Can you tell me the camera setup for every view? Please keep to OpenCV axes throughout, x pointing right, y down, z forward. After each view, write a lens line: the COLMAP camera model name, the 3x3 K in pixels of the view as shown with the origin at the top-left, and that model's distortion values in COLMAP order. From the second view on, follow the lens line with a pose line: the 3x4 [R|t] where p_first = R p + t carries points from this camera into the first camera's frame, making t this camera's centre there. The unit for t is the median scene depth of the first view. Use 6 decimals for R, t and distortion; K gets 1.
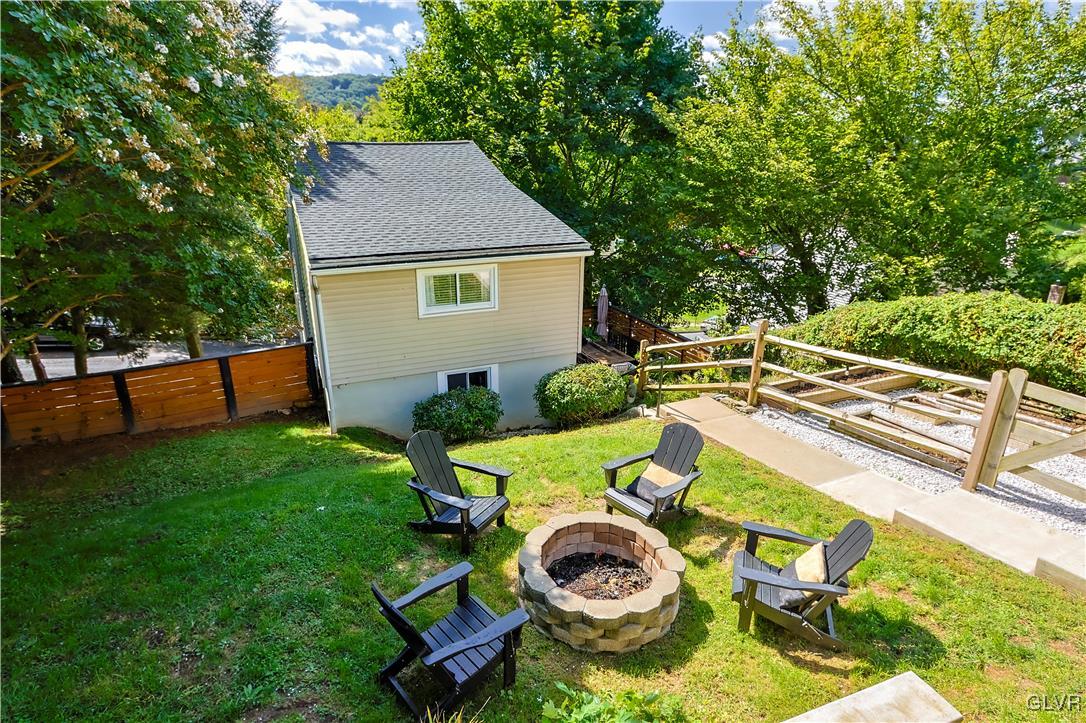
lens RADIAL K [[615.9, 0, 541.2], [0, 615.9, 360.0], [0, 0, 1]] dist [-0.002826, 0.000846]
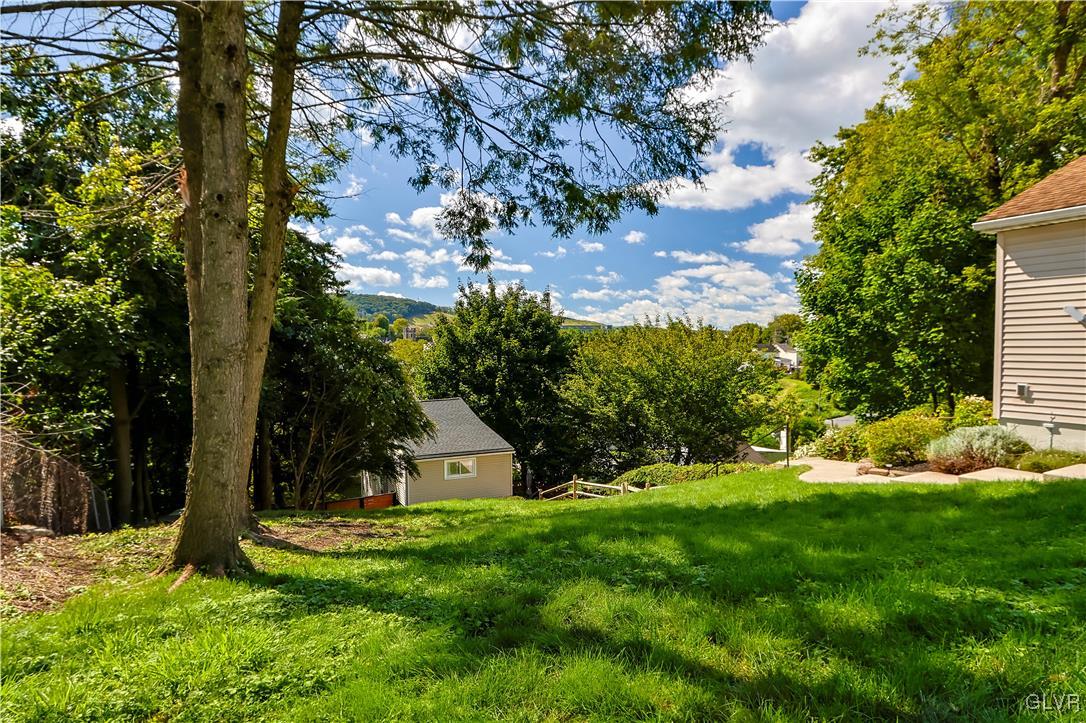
lens RADIAL K [[497.0, 0, 543.0], [0, 497.0, 361.5], [0, 0, 1]] dist [-0.001454, 0.000169]
pose [[0.996827, -0.013774, 0.078395, 0.033971], [0.039642, 0.939983, -0.338911, 0.119969], [-0.069022, 0.340943, 0.937547, -0.722850]]
